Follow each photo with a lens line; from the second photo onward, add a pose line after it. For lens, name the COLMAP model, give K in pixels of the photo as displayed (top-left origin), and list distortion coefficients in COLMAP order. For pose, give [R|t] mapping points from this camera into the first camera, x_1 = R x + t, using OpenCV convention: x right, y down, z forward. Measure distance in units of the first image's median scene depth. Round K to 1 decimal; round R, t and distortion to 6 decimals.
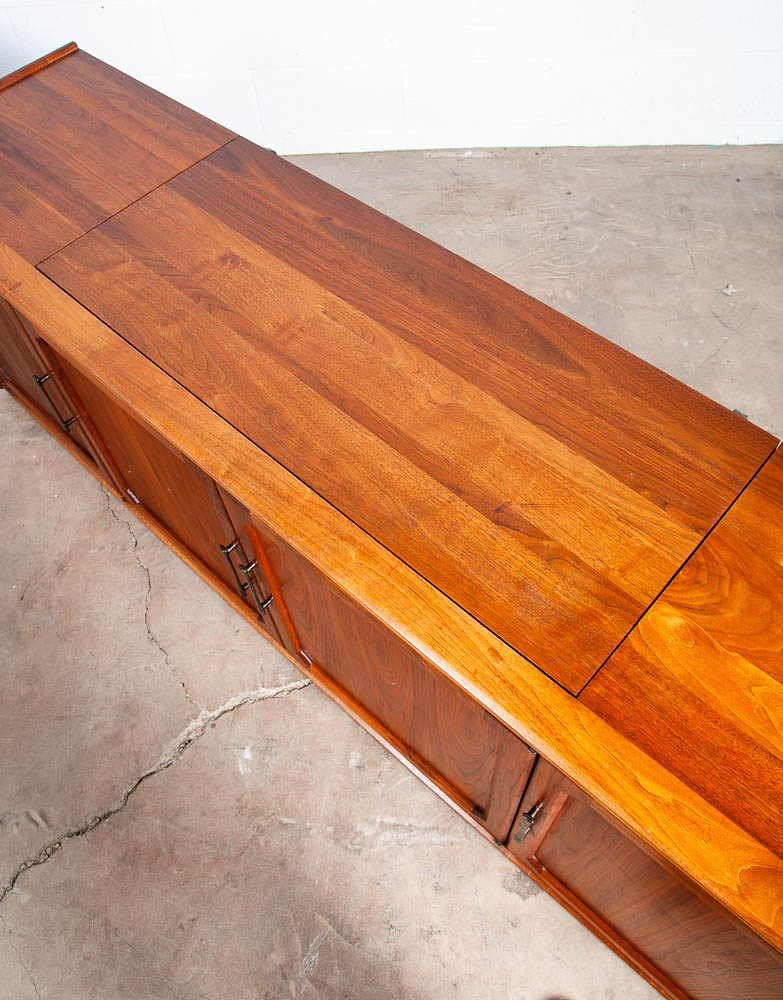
lens RADIAL K [[824.2, 0, 389.0], [0, 824.2, 486.9], [0, 0, 1]] dist [-0.101451, 0.043774]
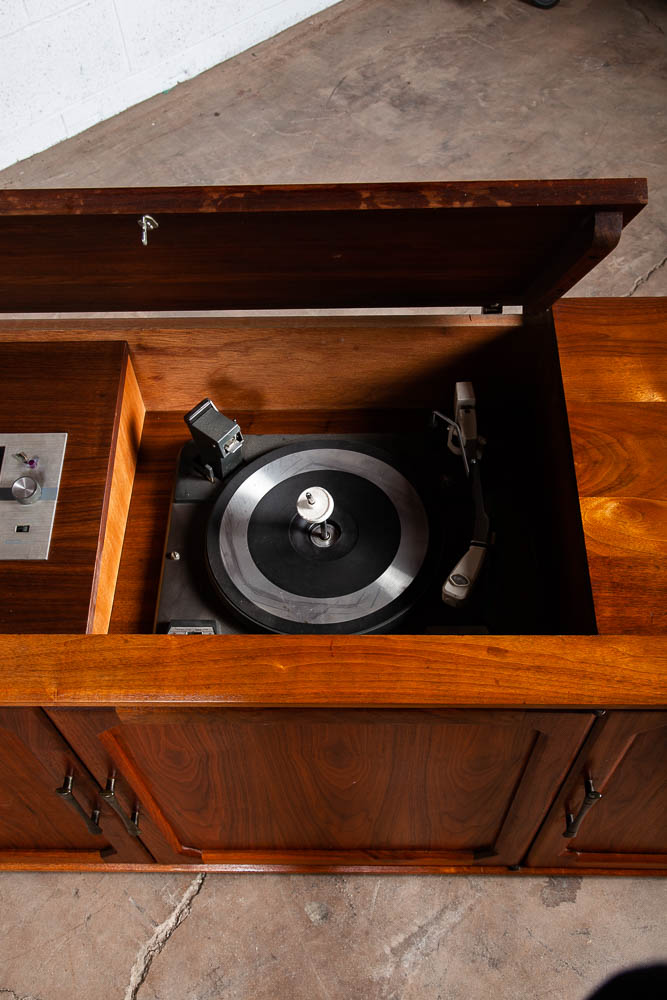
lens RADIAL K [[956.7, 0, 340.5], [0, 956.7, 521.3], [0, 0, 1]] dist [0.033369, 0.000000]
pose [[0.744180, -0.540470, 0.392542, -0.185723], [0.553192, 0.828032, 0.091331, -0.053801], [-0.374399, 0.149184, 0.915188, 0.074611]]
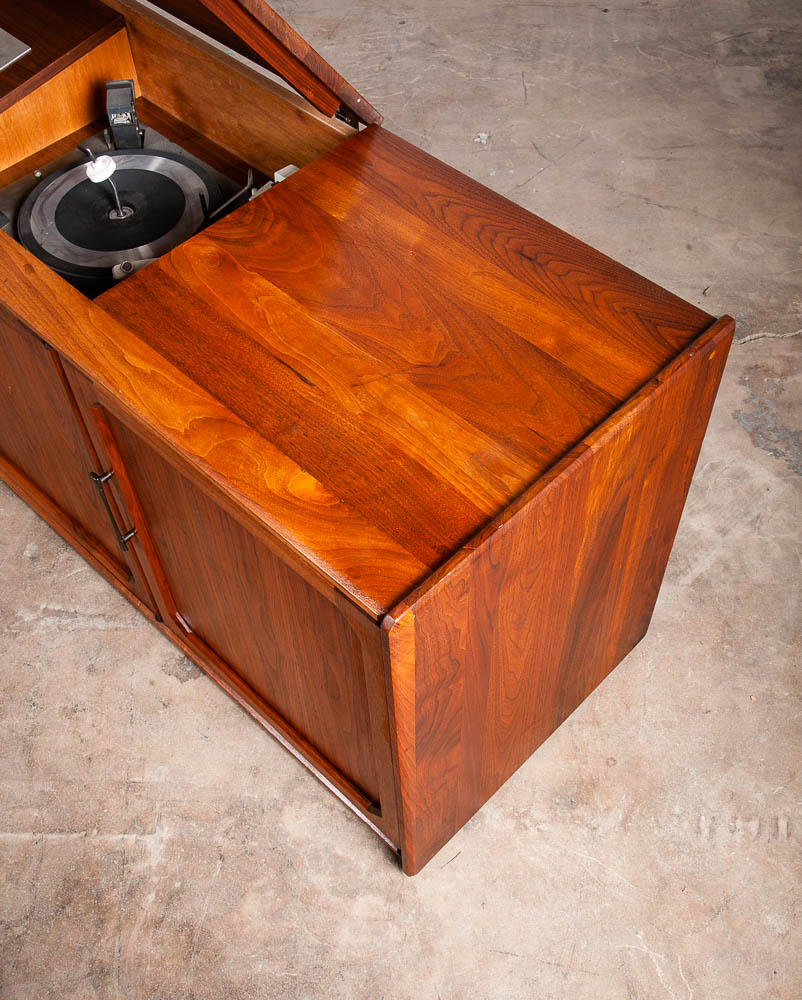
lens RADIAL K [[1121.8, 0, 391.7], [0, 1121.8, 533.0], [0, 0, 1]] dist [0.009053, 0.000000]
pose [[0.999255, 0.038556, -0.001553, 0.365103], [-0.038587, 0.998525, -0.038197, 0.347179], [0.000078, 0.038228, 0.999269, -0.259748]]
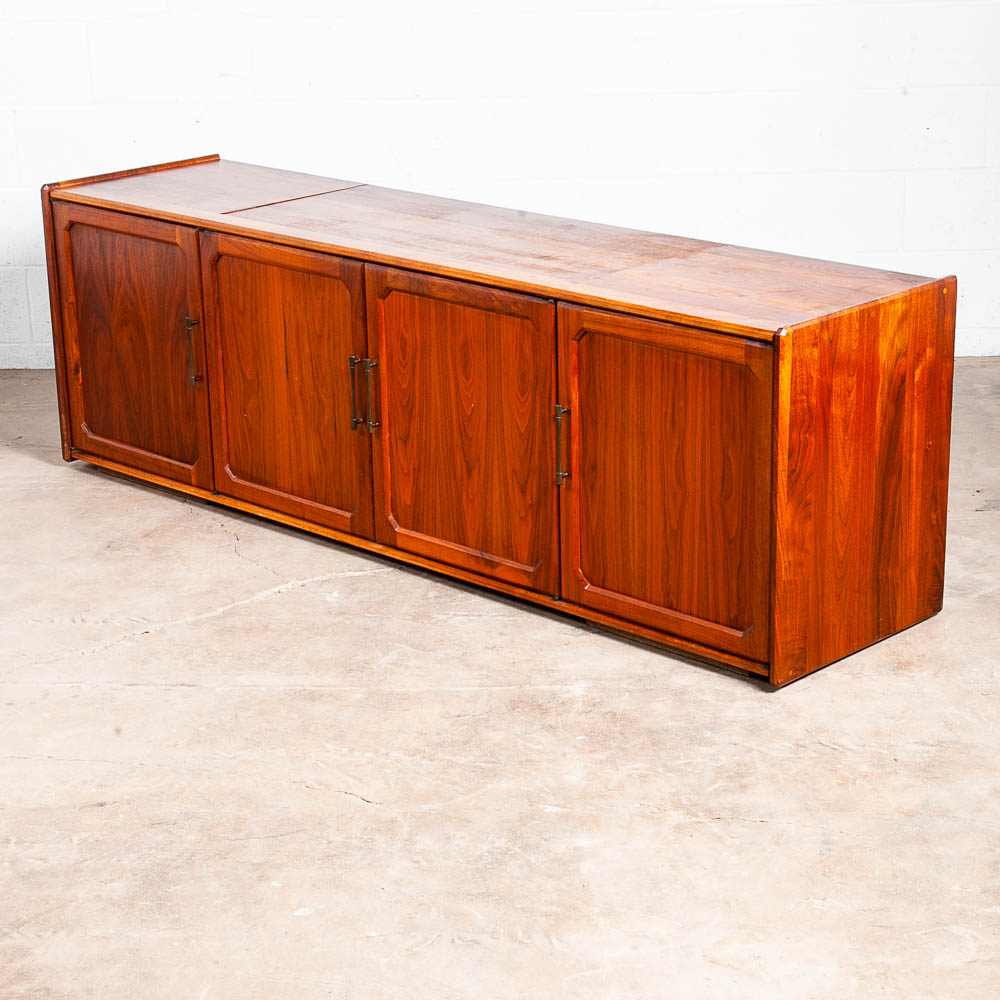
lens RADIAL K [[2526.7, 0, 454.2], [0, 2526.7, 597.2], [0, 0, 1]] dist [0.139064, 0.000000]
pose [[0.998895, 0.041227, -0.022549, 0.065678], [-0.046516, 0.799519, -0.598838, 2.405935], [-0.006660, 0.599225, 0.800553, -1.762822]]
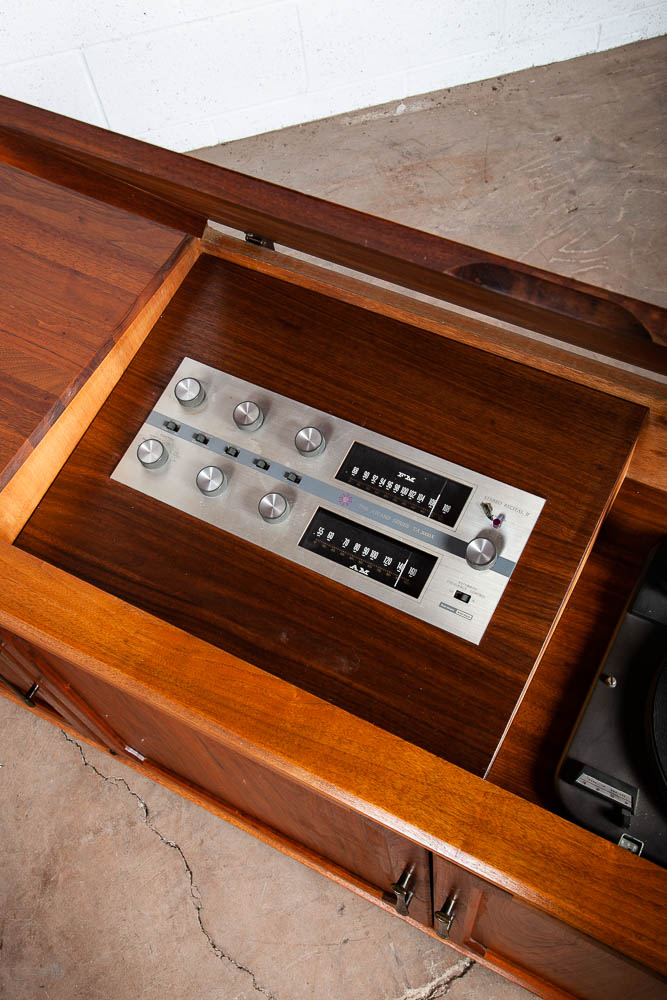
lens RADIAL K [[956.7, 0, 333.0], [0, 956.7, 524.6], [0, 0, 1]] dist [0.033369, 0.000000]
pose [[0.966508, -0.240328, 0.090024, -0.207036], [0.233197, 0.968889, 0.082908, -0.230729], [-0.107148, -0.059137, 0.992483, 0.231942]]
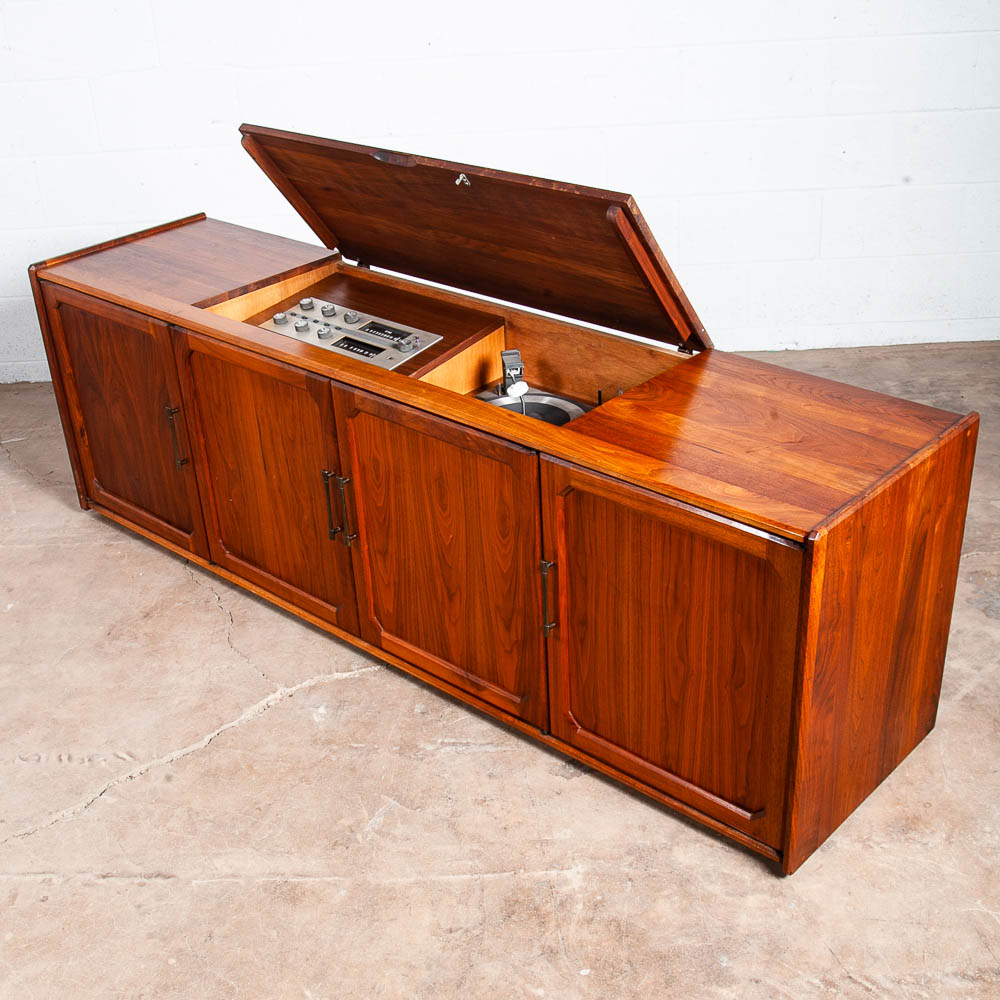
lens RADIAL K [[1377.2, 0, 491.4], [0, 1377.2, 593.5], [0, 0, 1]] dist [-0.050898, 0.000000]
pose [[0.999962, 0.001499, 0.008612, 0.040182], [0.002289, 0.905869, -0.423552, 0.990410], [-0.008436, 0.423555, 0.905831, -0.771031]]
